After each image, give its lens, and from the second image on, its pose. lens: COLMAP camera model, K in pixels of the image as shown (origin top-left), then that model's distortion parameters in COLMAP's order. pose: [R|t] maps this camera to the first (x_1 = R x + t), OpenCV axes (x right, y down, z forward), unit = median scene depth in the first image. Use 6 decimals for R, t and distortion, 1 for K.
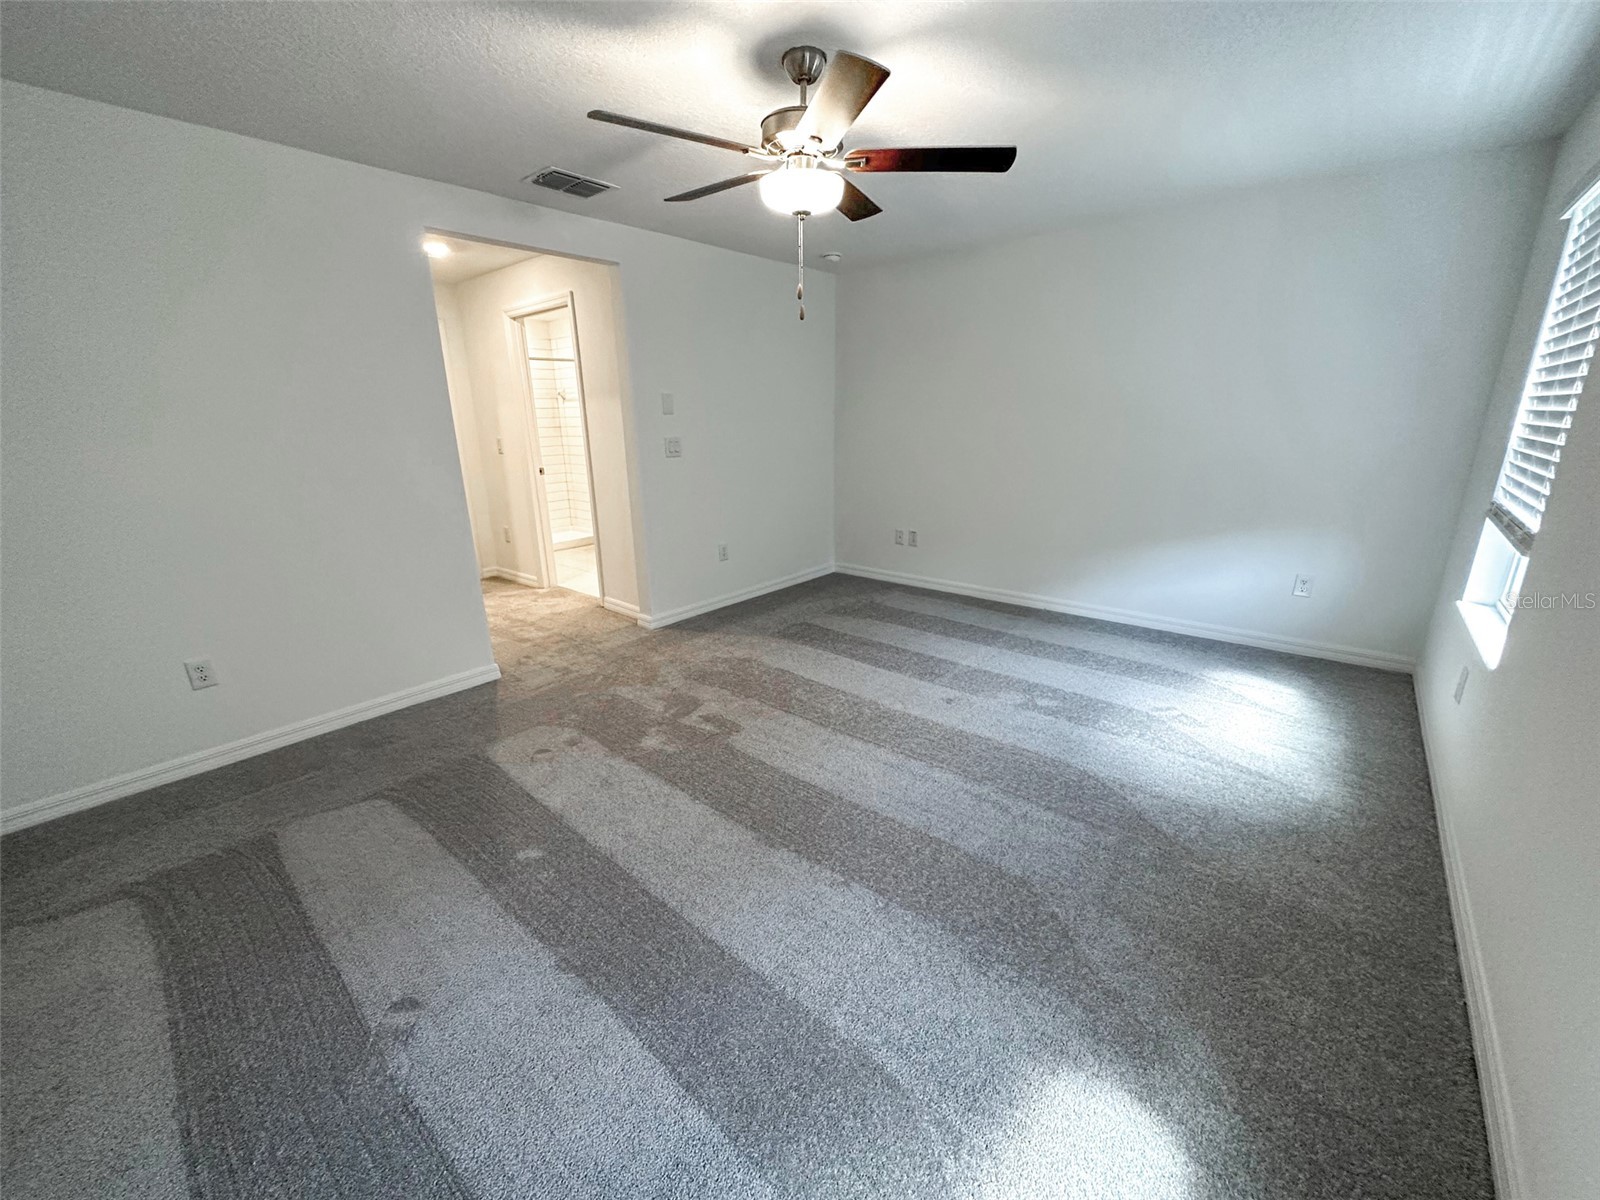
lens RADIAL K [[639.7, 0, 802.5], [0, 639.7, 591.0], [0, 0, 1]] dist [-0.004349, 0.001580]
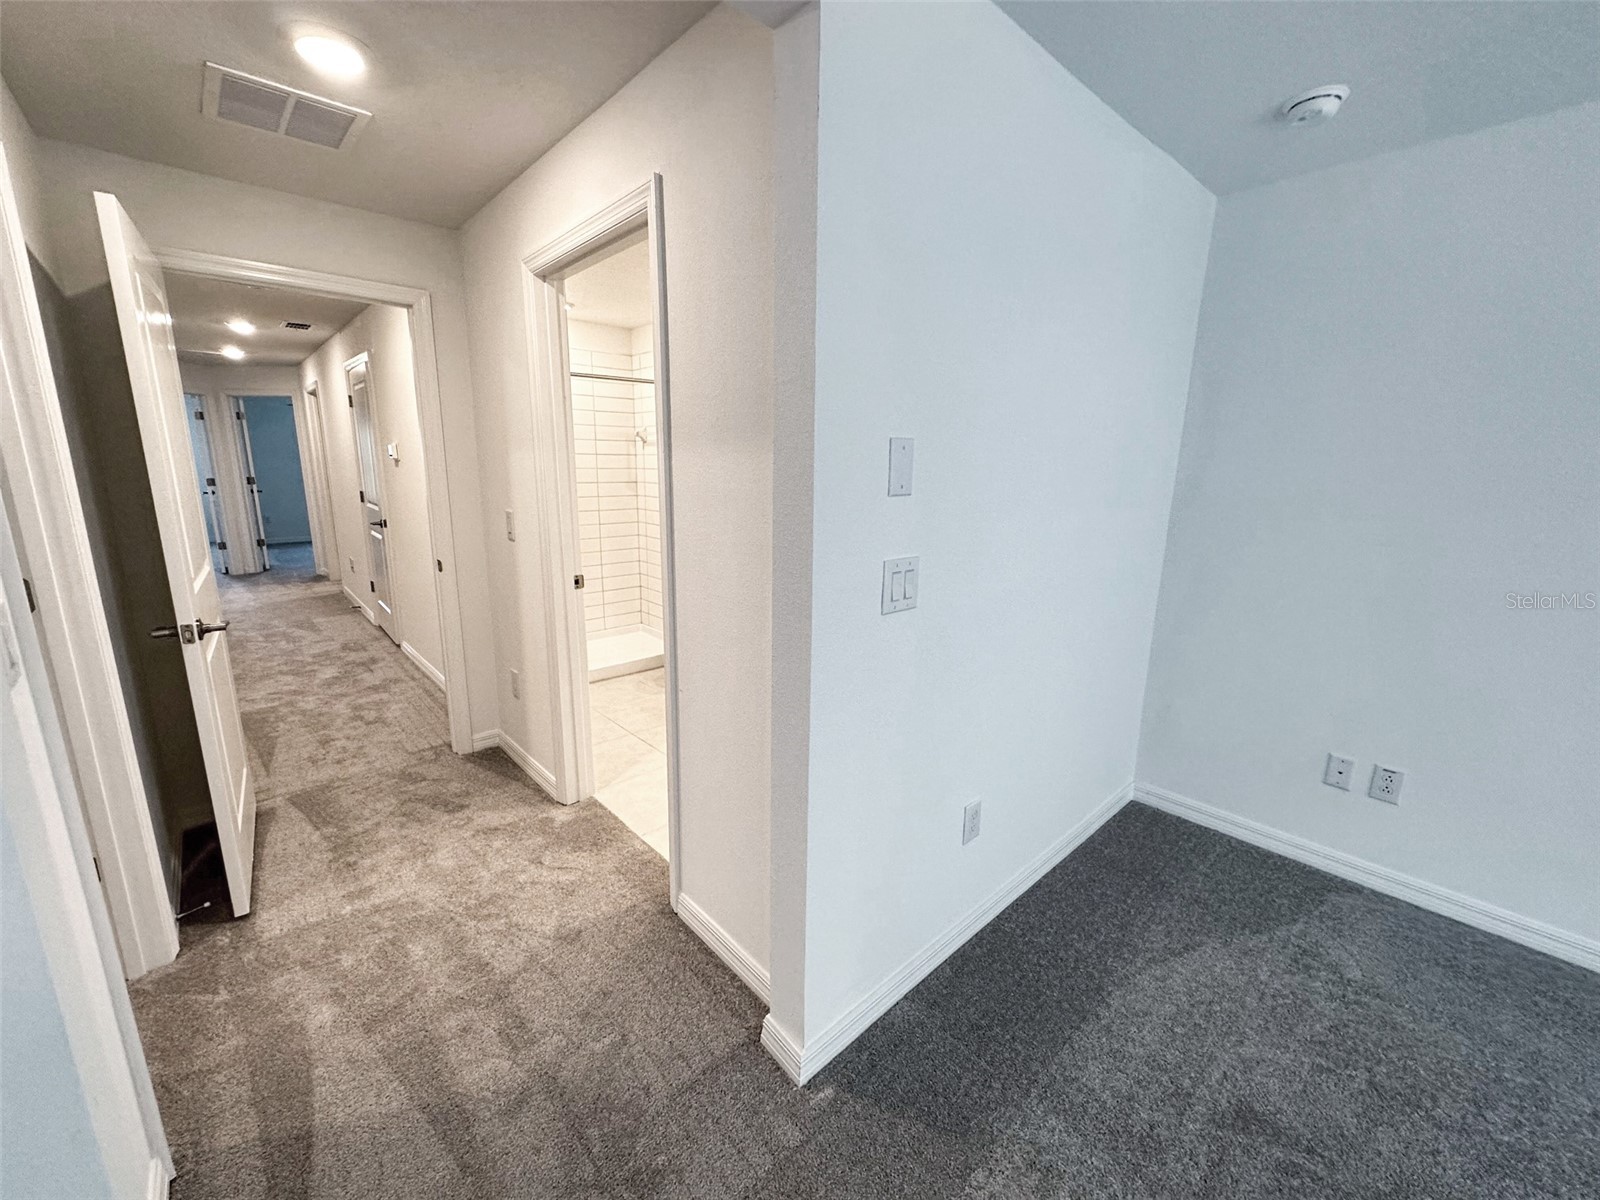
lens RADIAL K [[639.7, 0, 807.9], [0, 639.7, 593.2], [0, 0, 1]] dist [-0.004349, 0.001580]
pose [[0.992804, 0.055524, -0.106103, -0.182221], [-0.062623, 0.995932, -0.064789, -0.163848], [0.102074, 0.070967, 0.992242, 0.541638]]
